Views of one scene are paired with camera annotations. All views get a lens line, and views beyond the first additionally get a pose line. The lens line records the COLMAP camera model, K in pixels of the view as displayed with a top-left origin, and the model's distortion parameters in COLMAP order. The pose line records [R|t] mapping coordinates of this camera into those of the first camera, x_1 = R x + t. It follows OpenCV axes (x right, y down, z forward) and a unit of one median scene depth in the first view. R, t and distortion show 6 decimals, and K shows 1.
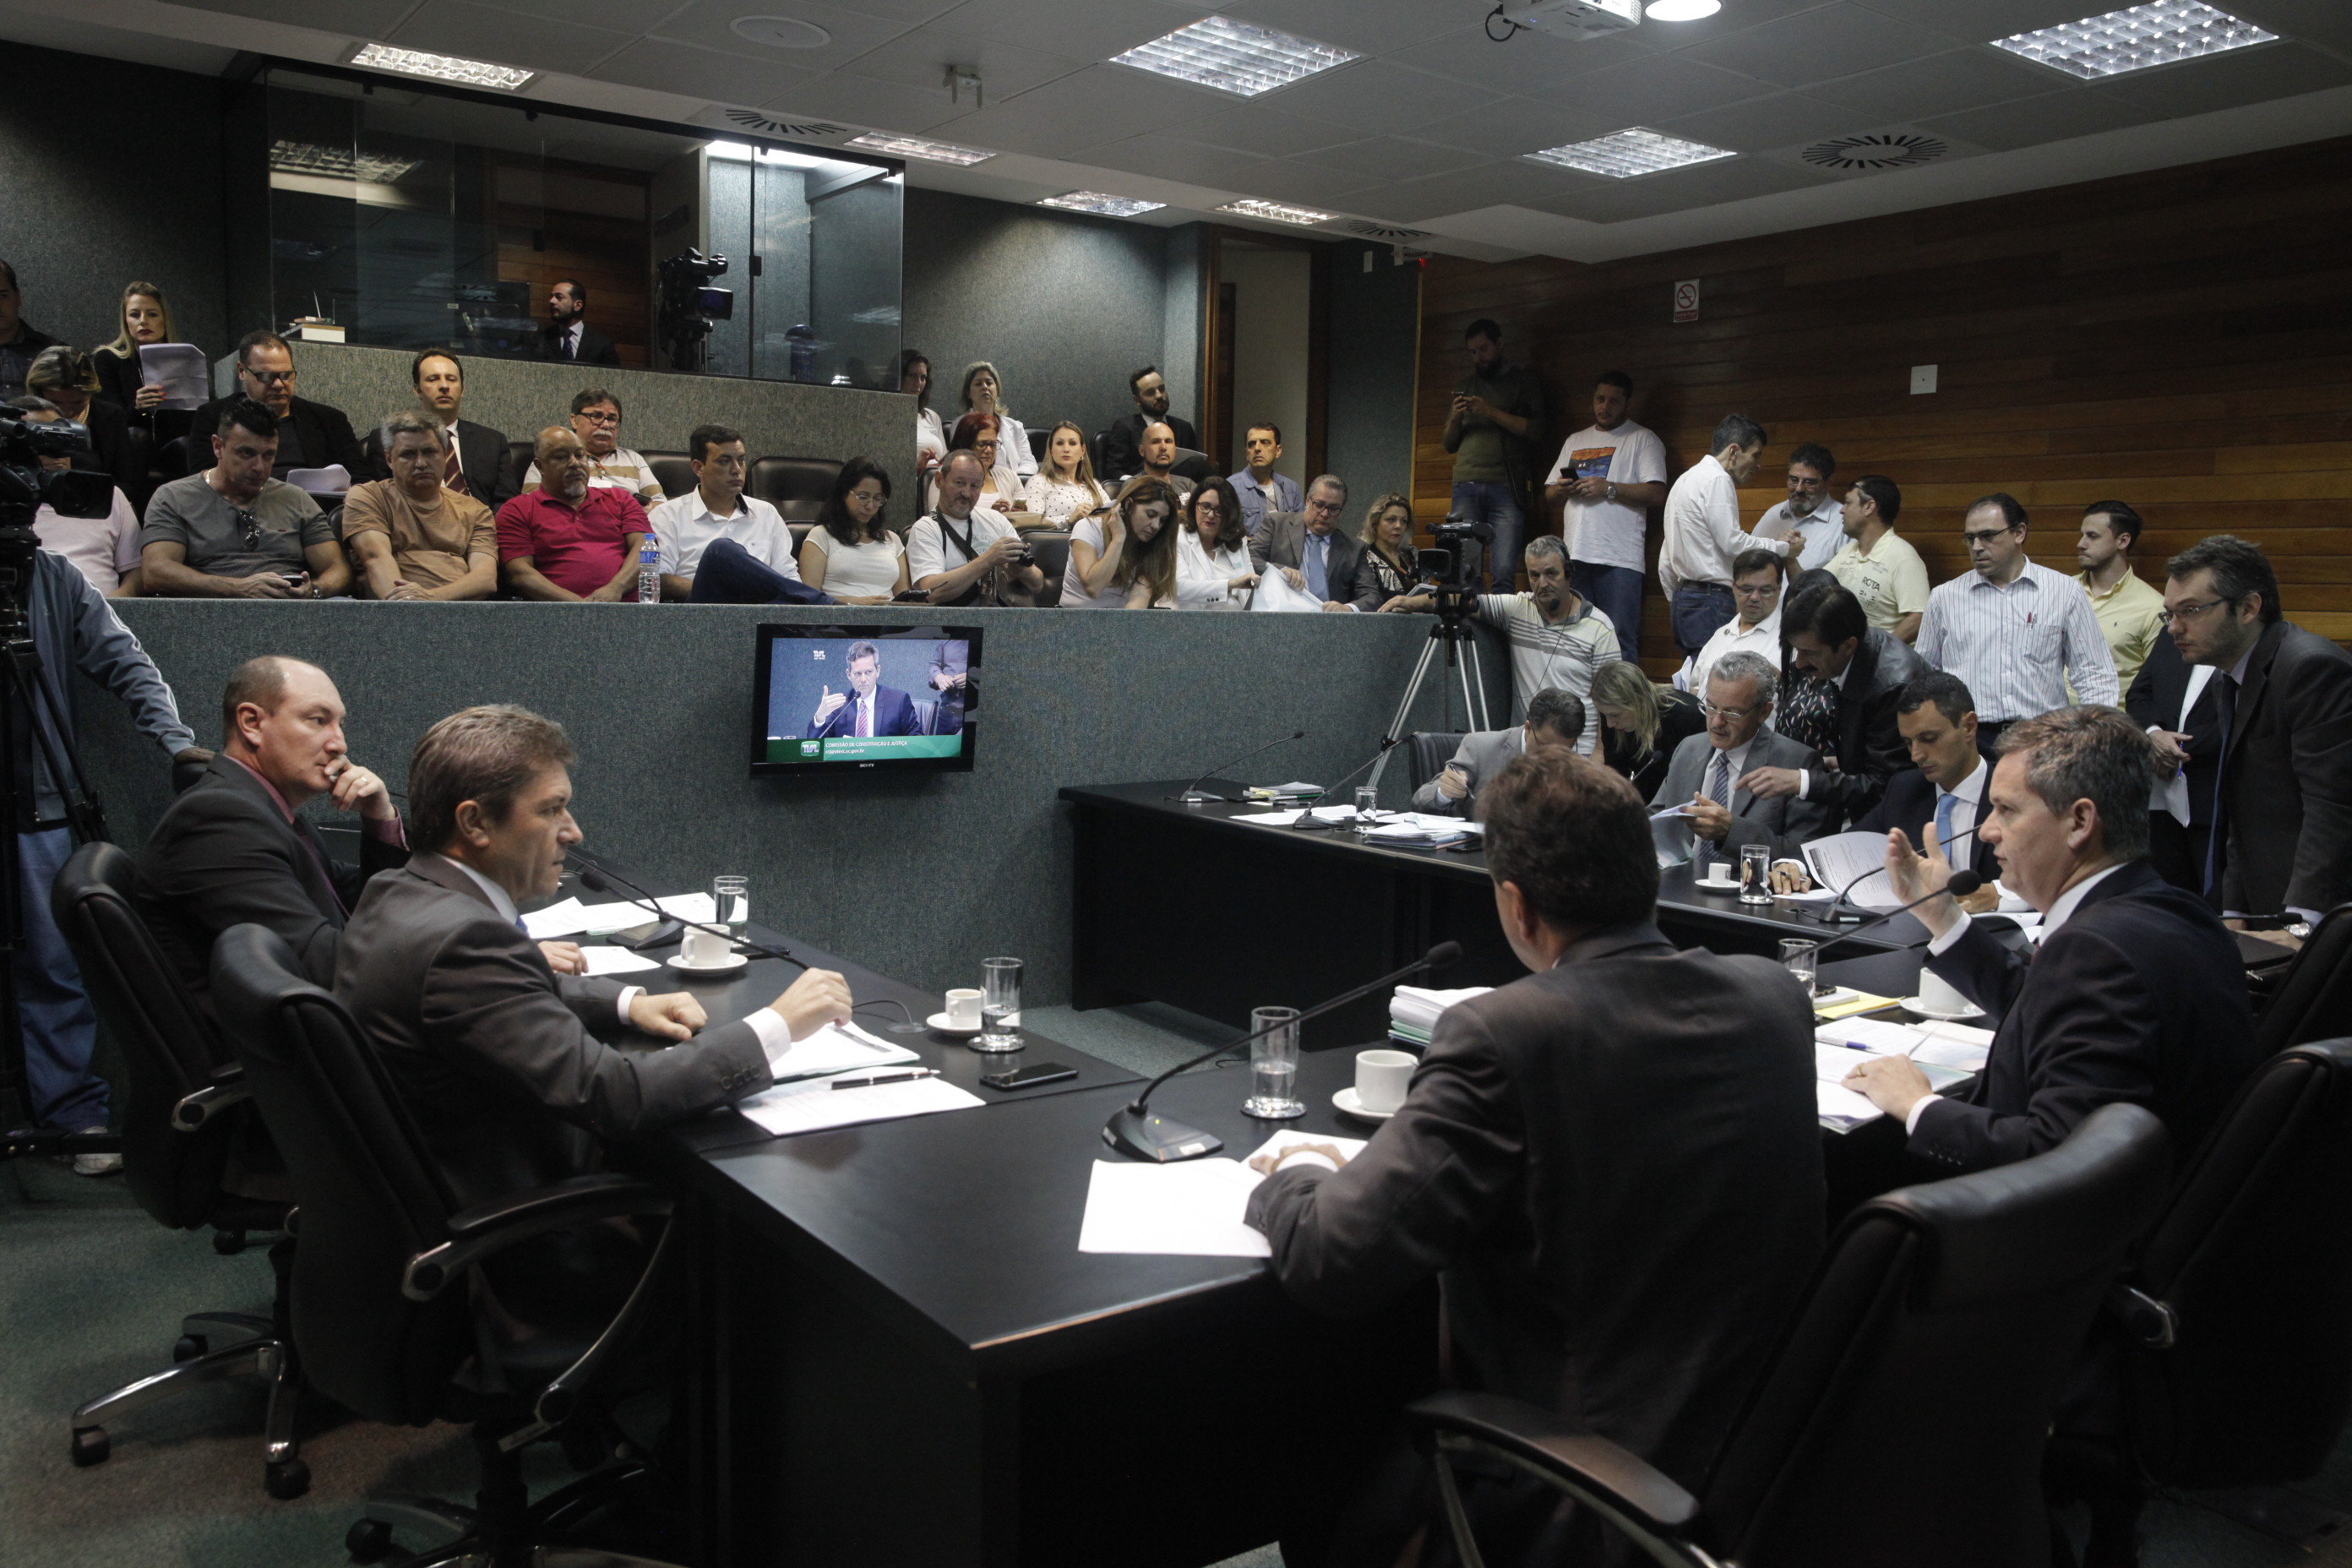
lens RADIAL K [[1827.8, 0, 1185.1], [0, 1827.8, 796.7], [0, 0, 1]] dist [-0.057070, 0.019710]
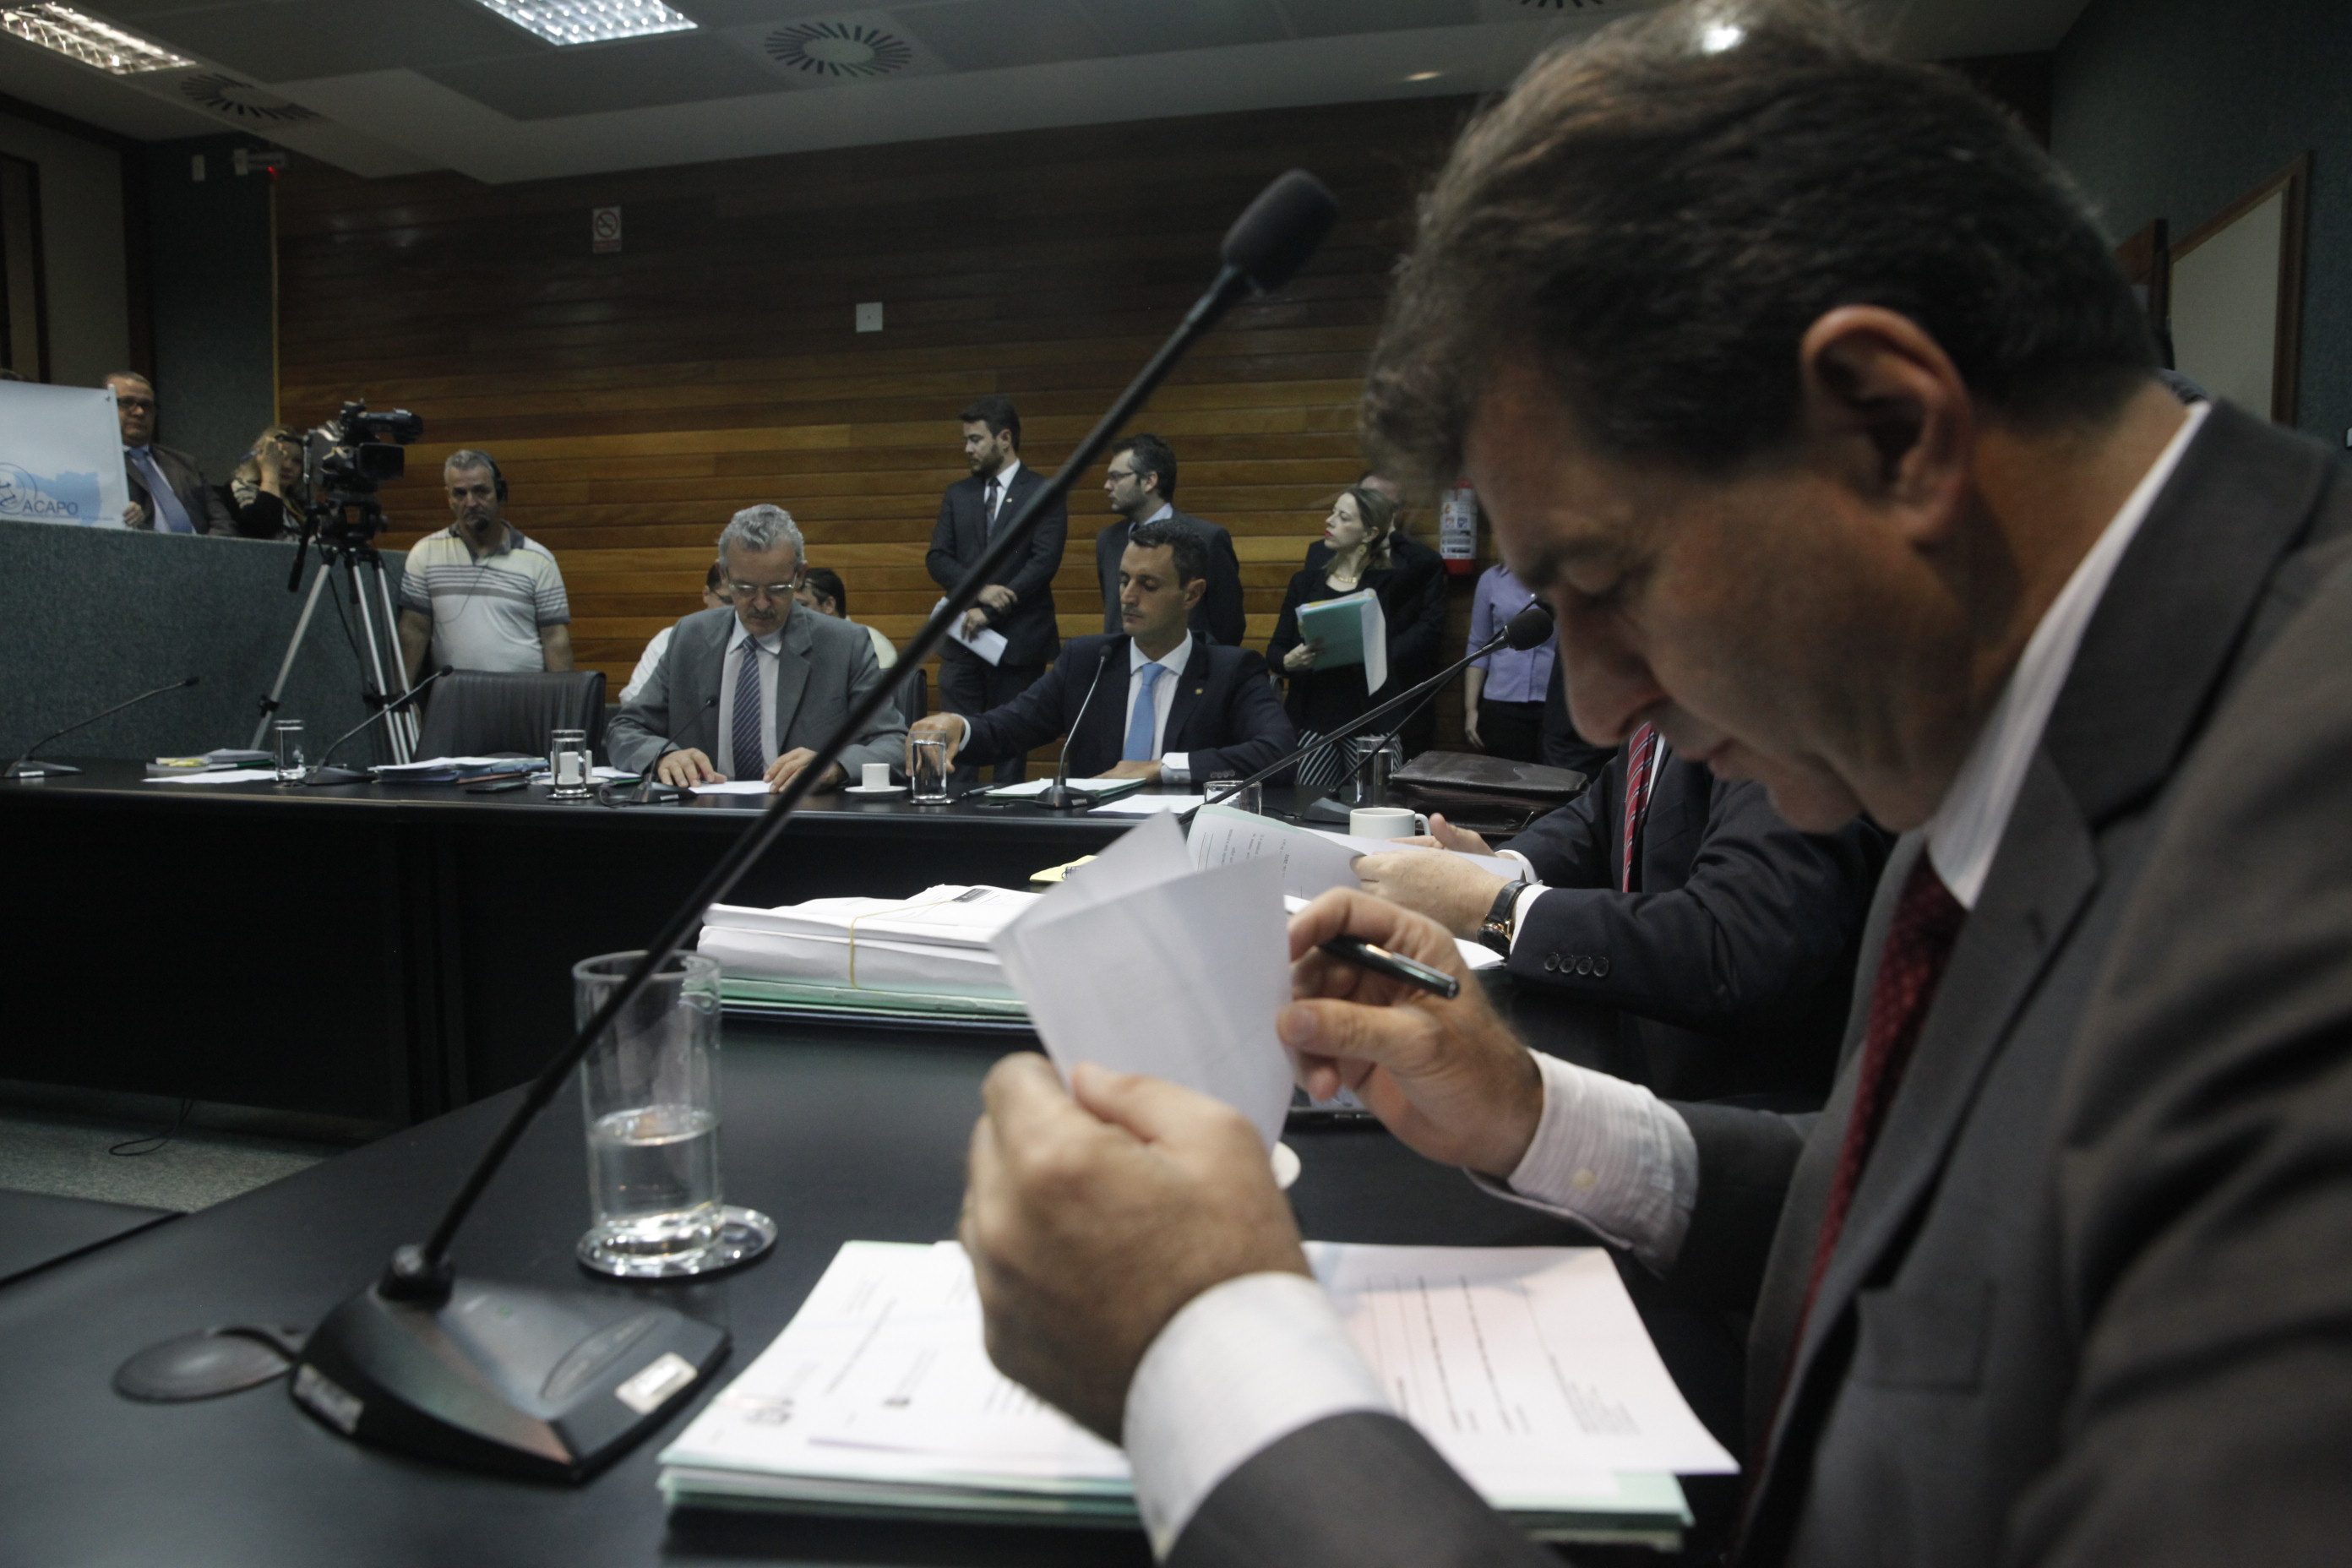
lens RADIAL K [[1617.0, 0, 1197.7], [0, 1617.0, 778.0], [0, 0, 1]] dist [-0.098843, 0.066868]
pose [[0.773805, -0.074264, 0.629056, -0.023786], [0.094173, 0.995554, 0.001689, 0.040402], [-0.626385, 0.057933, 0.777358, 0.257208]]
